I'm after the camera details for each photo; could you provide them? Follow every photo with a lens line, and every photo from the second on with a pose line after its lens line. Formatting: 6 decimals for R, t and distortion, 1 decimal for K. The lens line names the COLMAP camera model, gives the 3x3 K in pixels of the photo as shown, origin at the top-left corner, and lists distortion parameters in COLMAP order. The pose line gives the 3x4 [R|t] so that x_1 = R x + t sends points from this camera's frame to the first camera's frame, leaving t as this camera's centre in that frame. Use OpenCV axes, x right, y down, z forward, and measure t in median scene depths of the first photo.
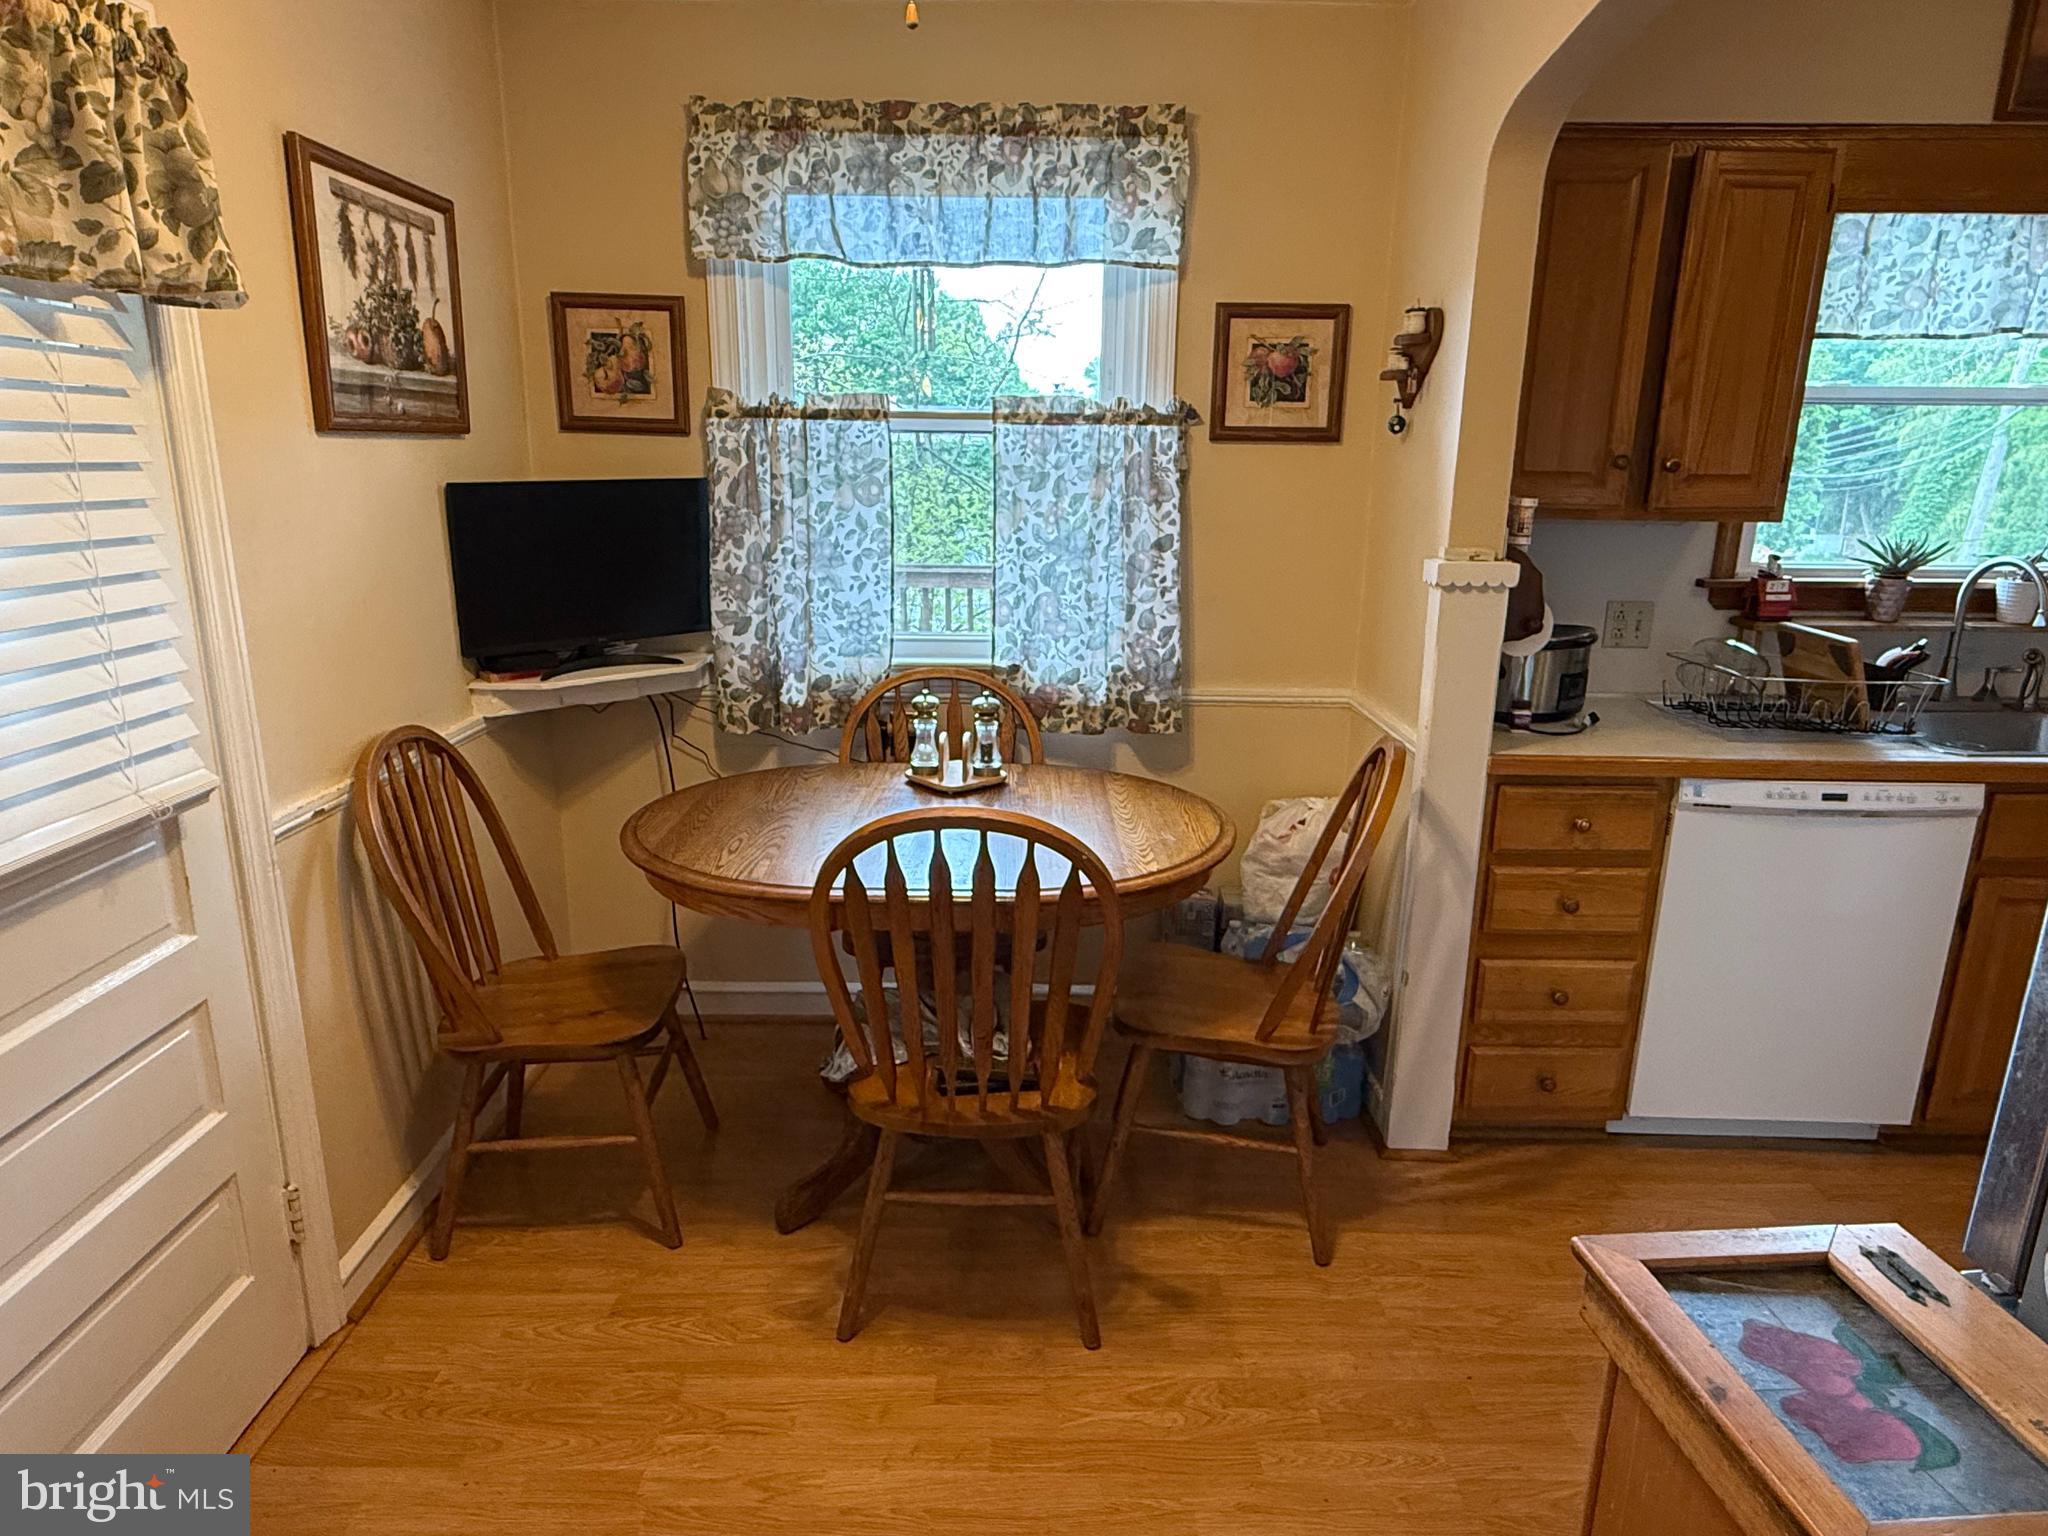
lens RADIAL K [[1250.1, 0, 1023.1], [0, 1250.1, 772.2], [0, 0, 1]] dist [0.002077, 0.000431]
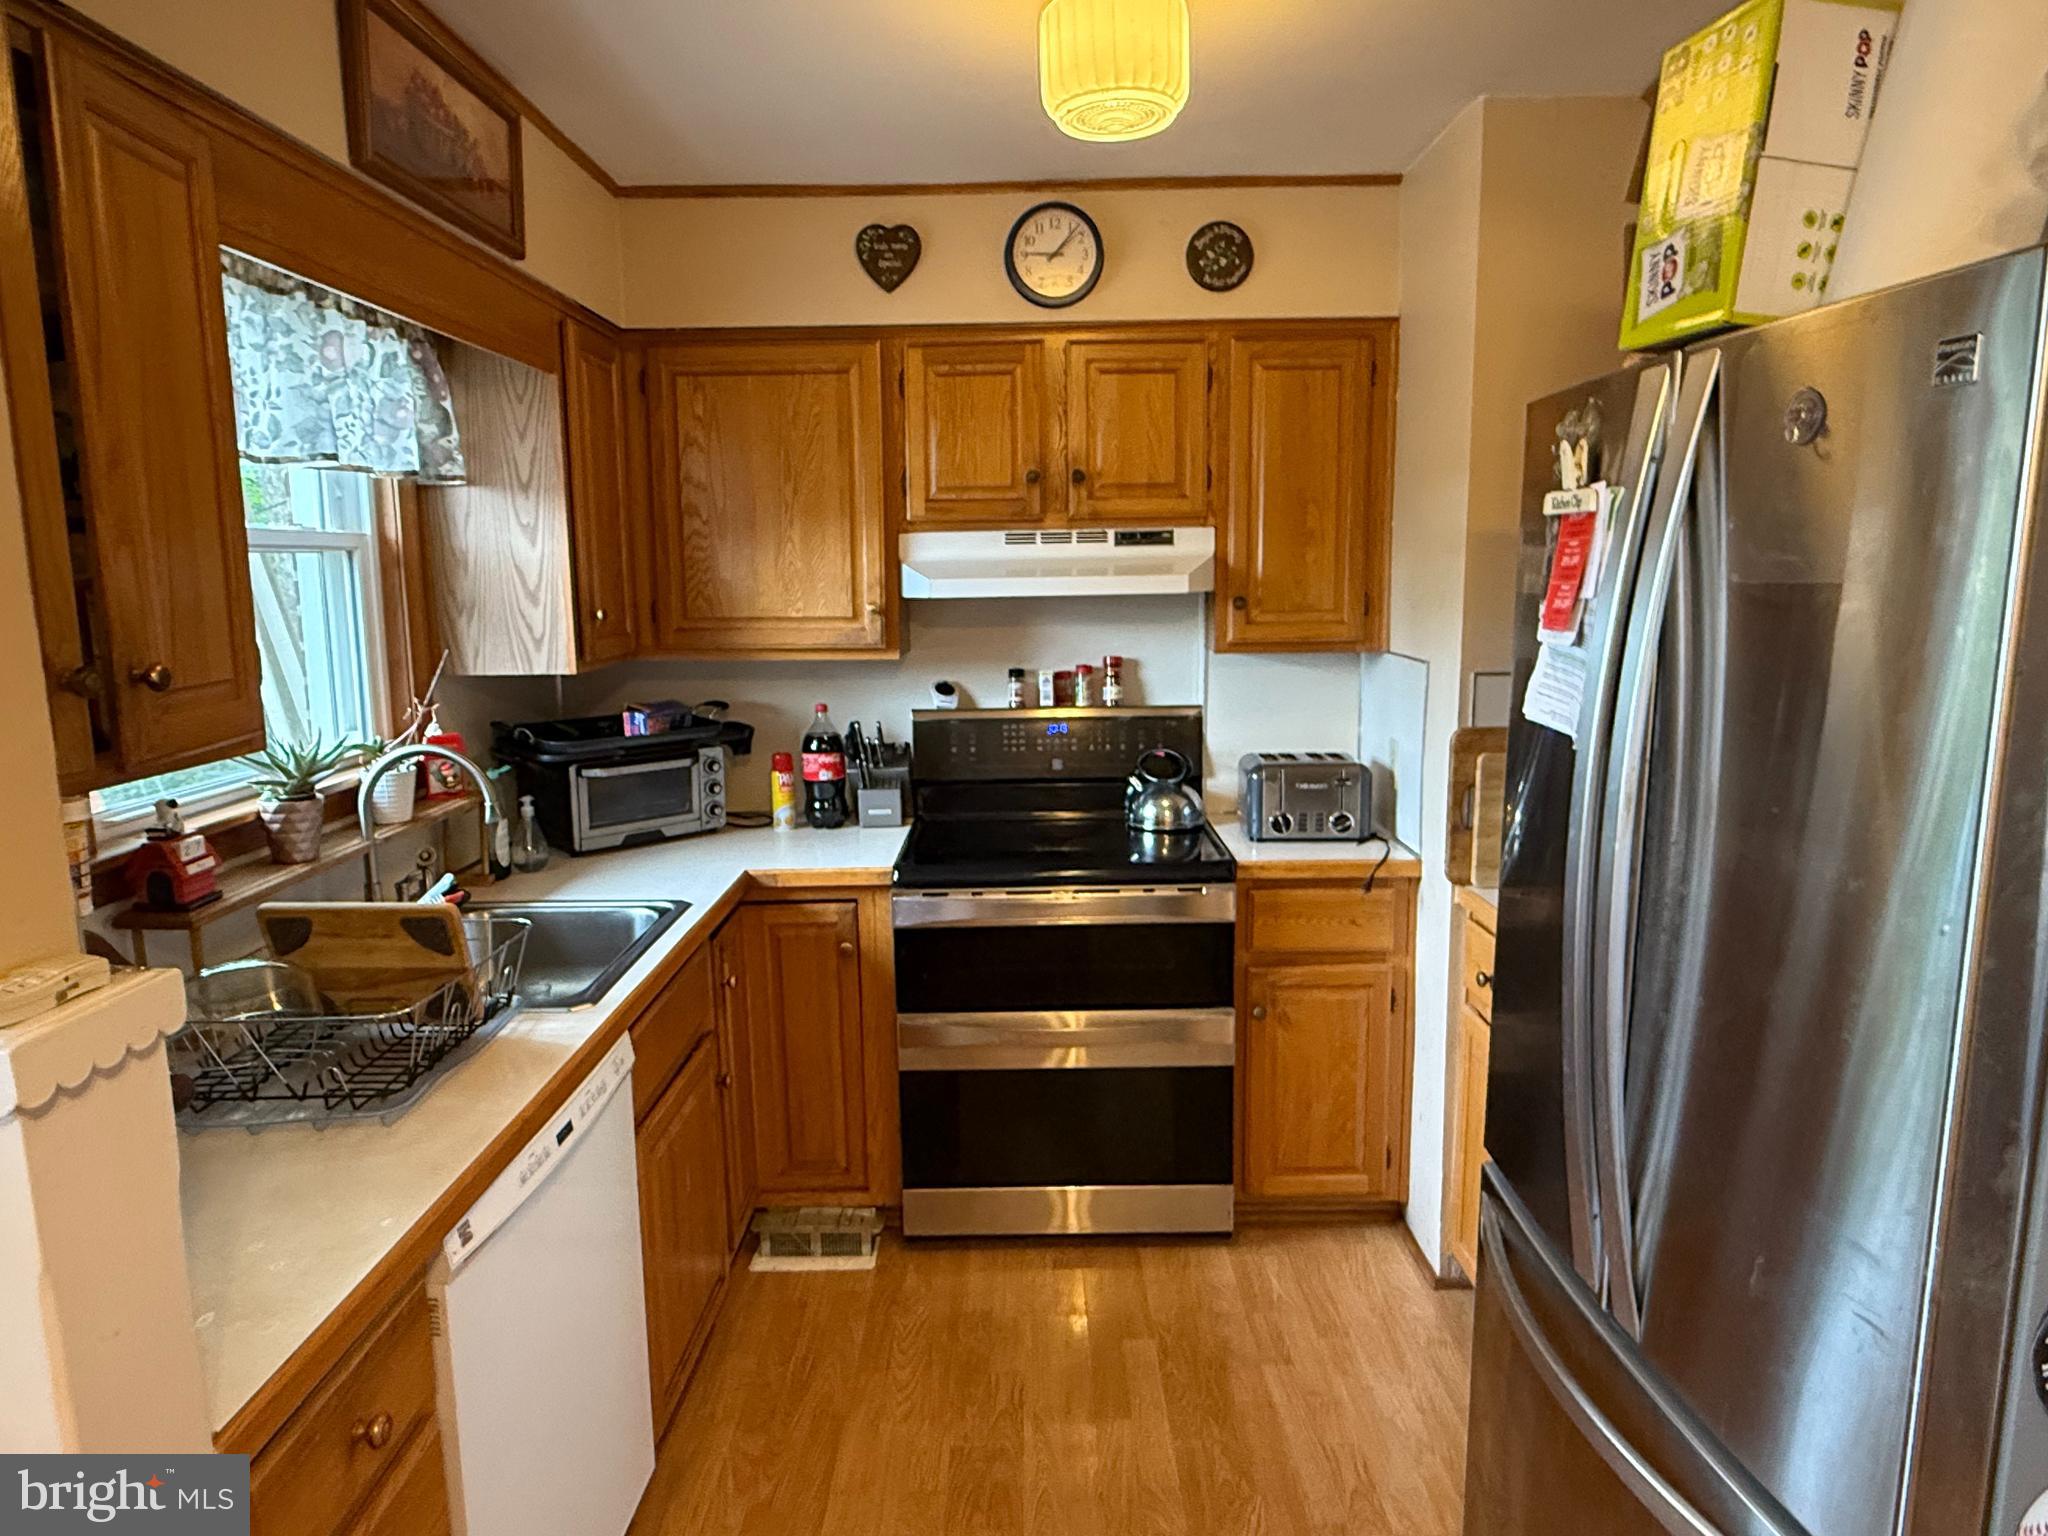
lens RADIAL K [[1250.1, 0, 1026.4], [0, 1250.1, 765.6], [0, 0, 1]] dist [0.002077, 0.000431]
pose [[0.004070, -0.168653, 0.985667, 0.020960], [0.262234, 0.951360, 0.161700, -0.186789], [-0.964996, 0.257818, 0.048099, 0.601324]]
